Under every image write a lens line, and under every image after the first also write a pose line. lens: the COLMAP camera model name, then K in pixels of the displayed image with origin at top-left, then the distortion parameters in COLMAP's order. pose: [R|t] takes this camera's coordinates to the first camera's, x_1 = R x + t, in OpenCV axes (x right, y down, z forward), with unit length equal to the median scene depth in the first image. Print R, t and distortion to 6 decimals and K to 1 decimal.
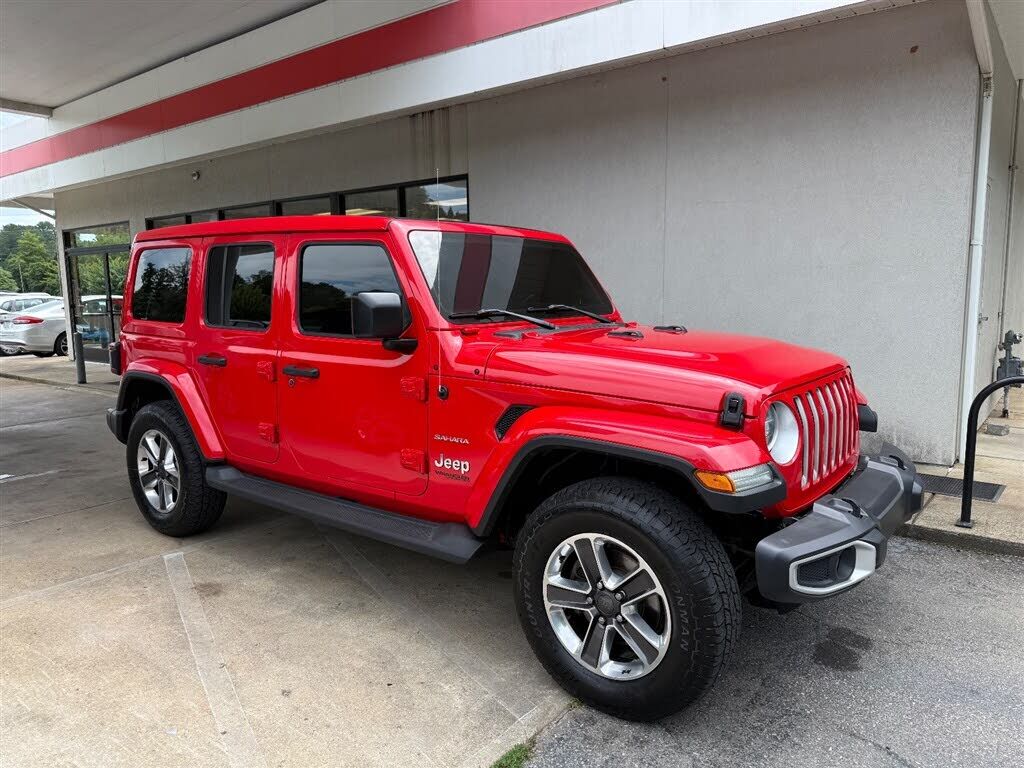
lens RADIAL K [[750.0, 0, 515.4], [0, 750.0, 377.3], [0, 0, 1]] dist [0.004638, -0.006848]
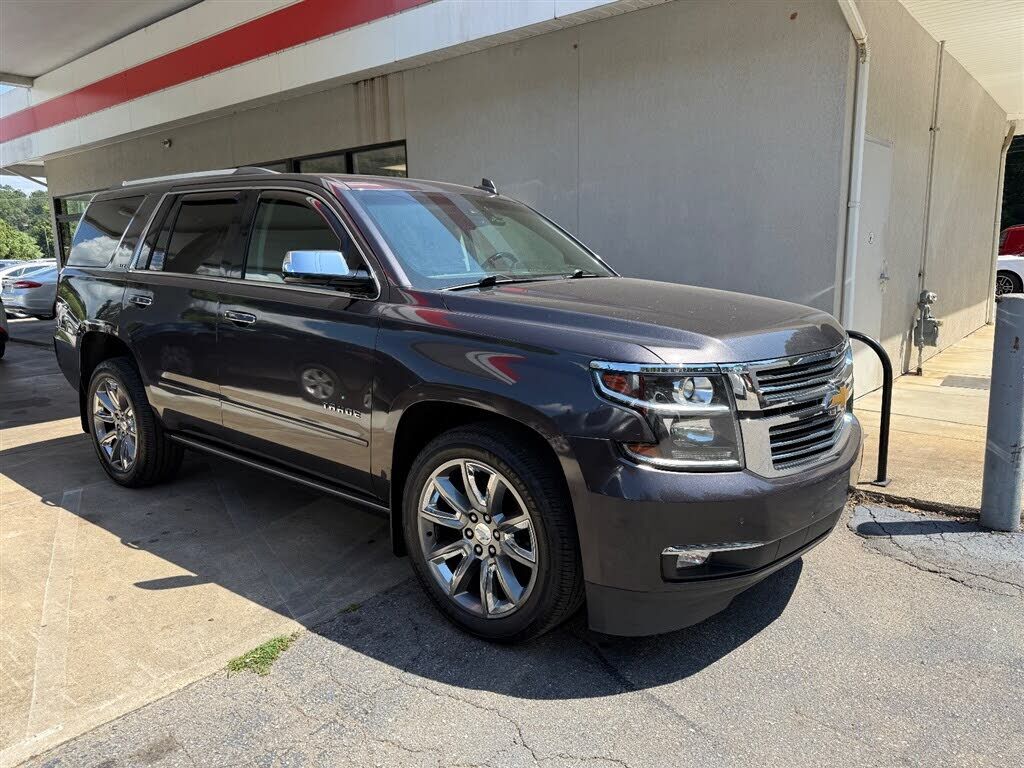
lens RADIAL K [[752.1, 0, 511.8], [0, 752.1, 376.8], [0, 0, 1]] dist [0.001064, -0.005204]
pose [[0.999391, 0.001339, -0.034859, 0.117063], [0.000287, 0.998913, 0.046610, 0.006536], [0.034884, -0.046591, 0.998305, -0.044702]]
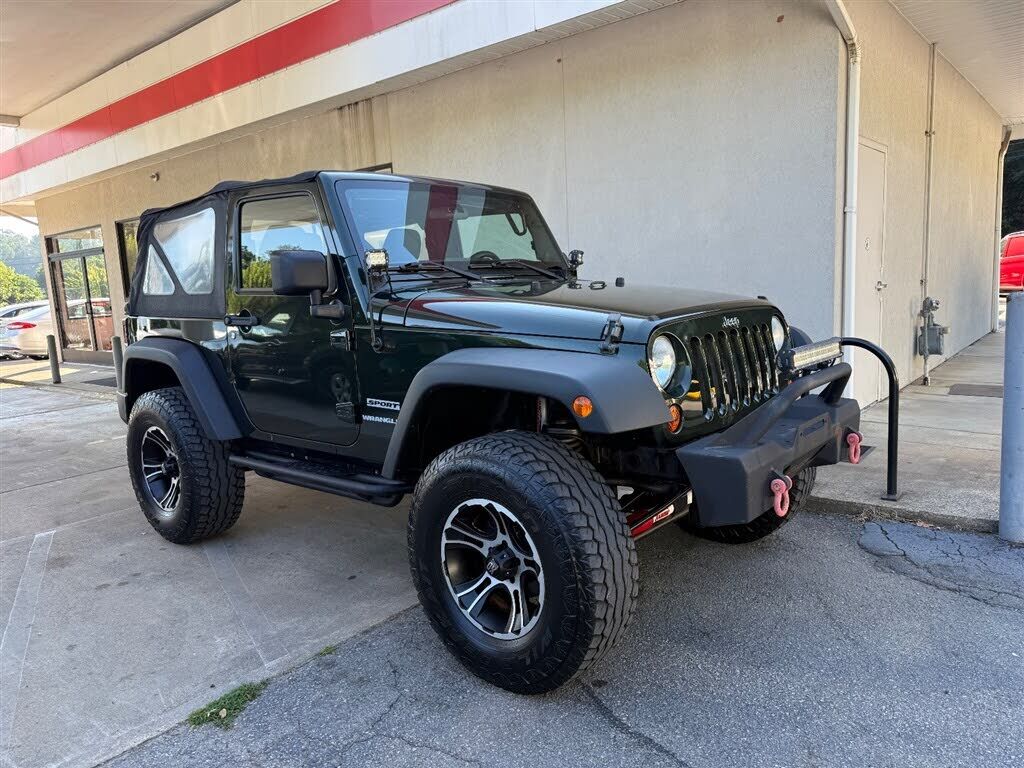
lens RADIAL K [[752.9, 0, 512.2], [0, 752.9, 386.8], [0, 0, 1]] dist [-0.001461, -0.002297]
pose [[0.998694, -0.032717, -0.039230, 0.127532], [0.033706, 0.999124, 0.024816, 0.011454], [0.038384, -0.026106, 0.998922, -0.020359]]
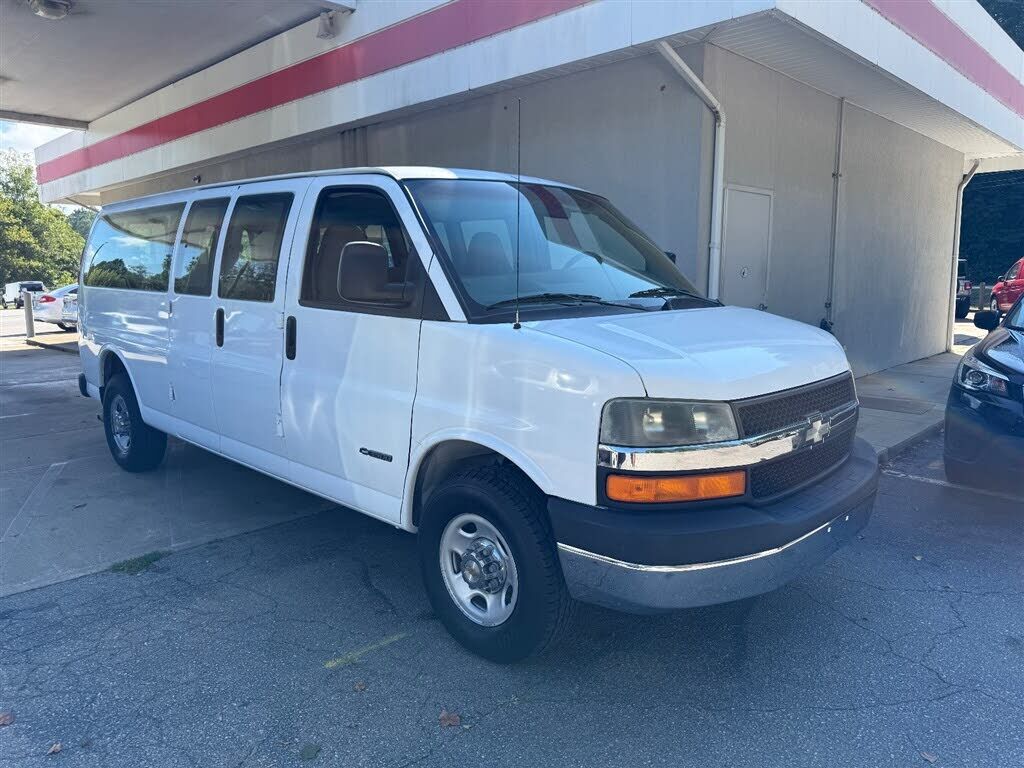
lens RADIAL K [[750.0, 0, 515.4], [0, 750.0, 377.3], [0, 0, 1]] dist [0.004638, -0.006848]
pose [[0.994034, 0.021517, -0.106926, 0.281031], [-0.019594, 0.999627, 0.019009, 0.012441], [0.107295, -0.016801, 0.994085, -0.168146]]
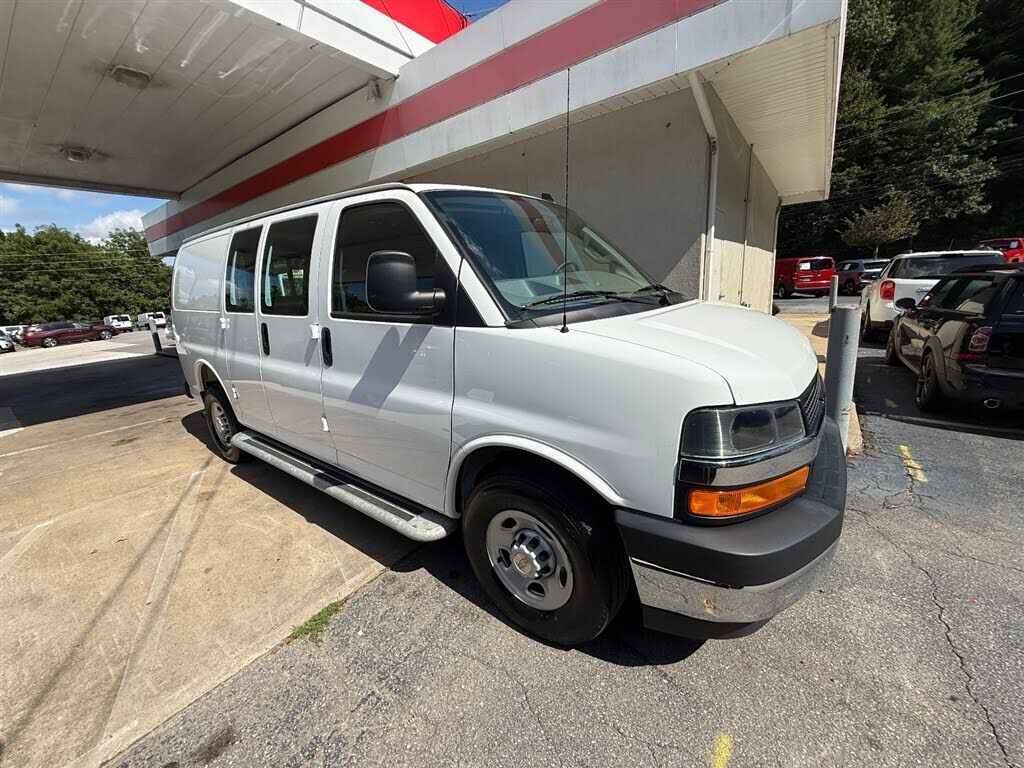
lens RADIAL K [[418.9, 0, 512.0], [0, 418.9, 384.0], [0, 0, 1]] dist [-0.001364, -0.000360]
pose [[0.998529, -0.053251, 0.010247, 0.109842], [0.051841, 0.992819, 0.107806, -0.008359], [-0.015914, -0.107116, 0.994119, 0.053596]]
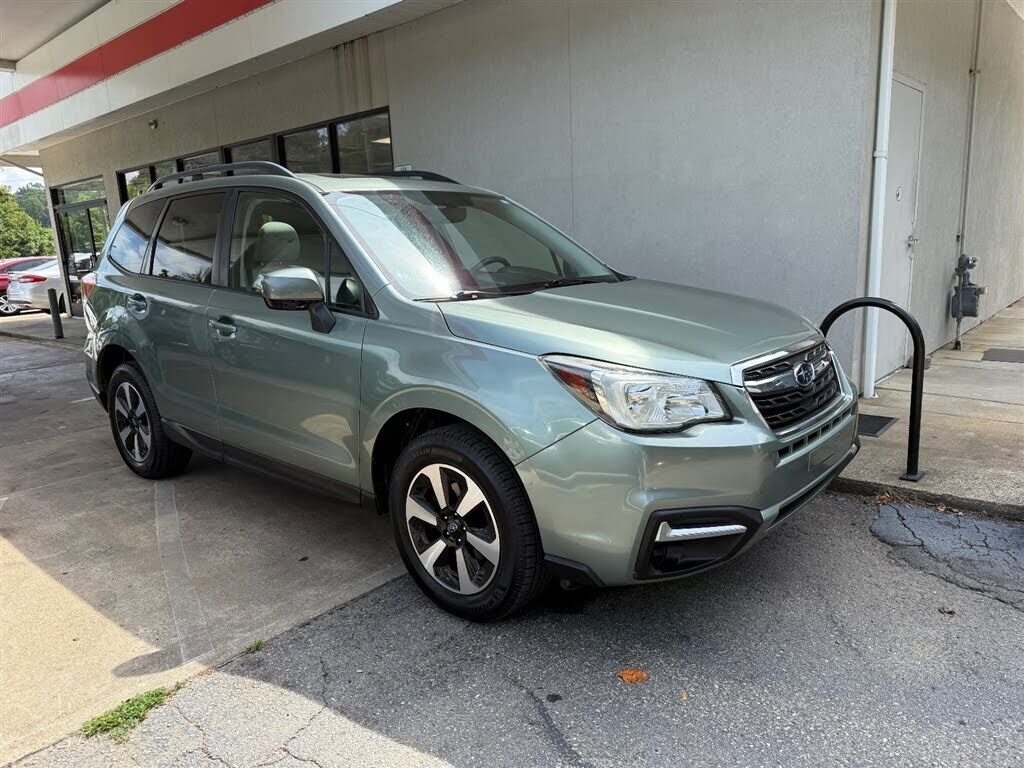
lens RADIAL K [[753.5, 0, 514.4], [0, 753.5, 389.9], [0, 0, 1]] dist [-0.003698, 0.000558]
pose [[0.997291, -0.018991, -0.071058, 0.153889], [0.024947, 0.996162, 0.083897, 0.010421], [0.069192, -0.085442, 0.993938, 0.028744]]
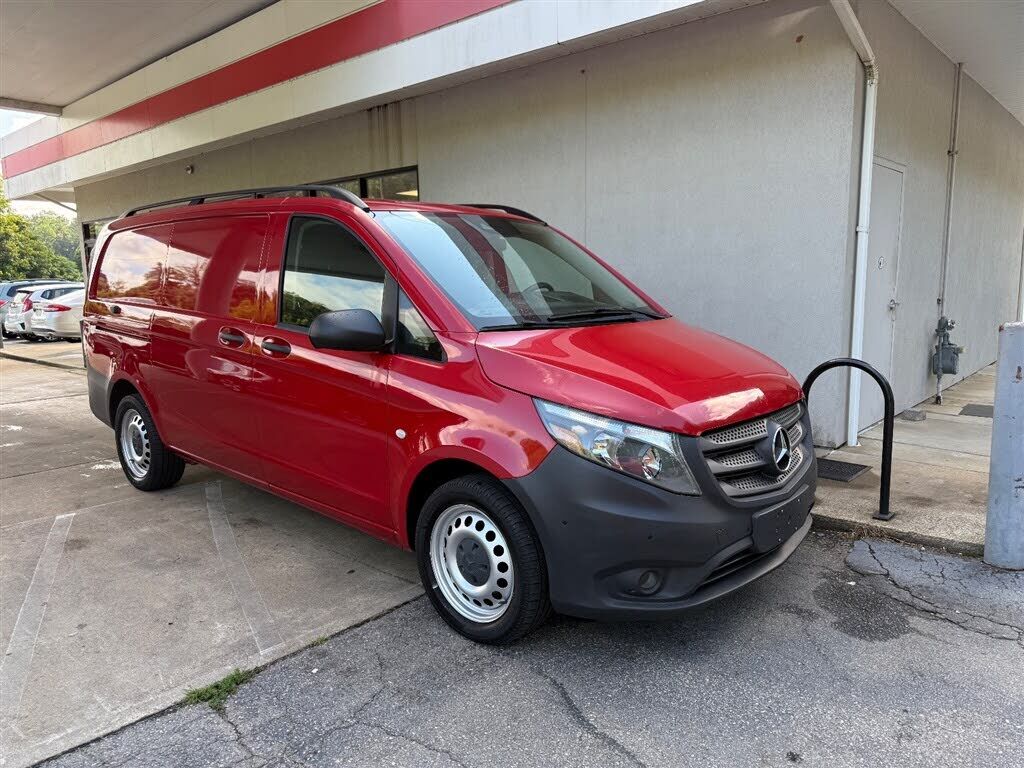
lens RADIAL K [[752.3, 0, 518.6], [0, 752.3, 385.2], [0, 0, 1]] dist [-0.000047, -0.004017]
pose [[0.997773, 0.006213, -0.066407, 0.144183], [-0.004512, 0.999659, 0.025729, 0.004851], [0.066545, -0.025372, 0.997461, -0.034545]]
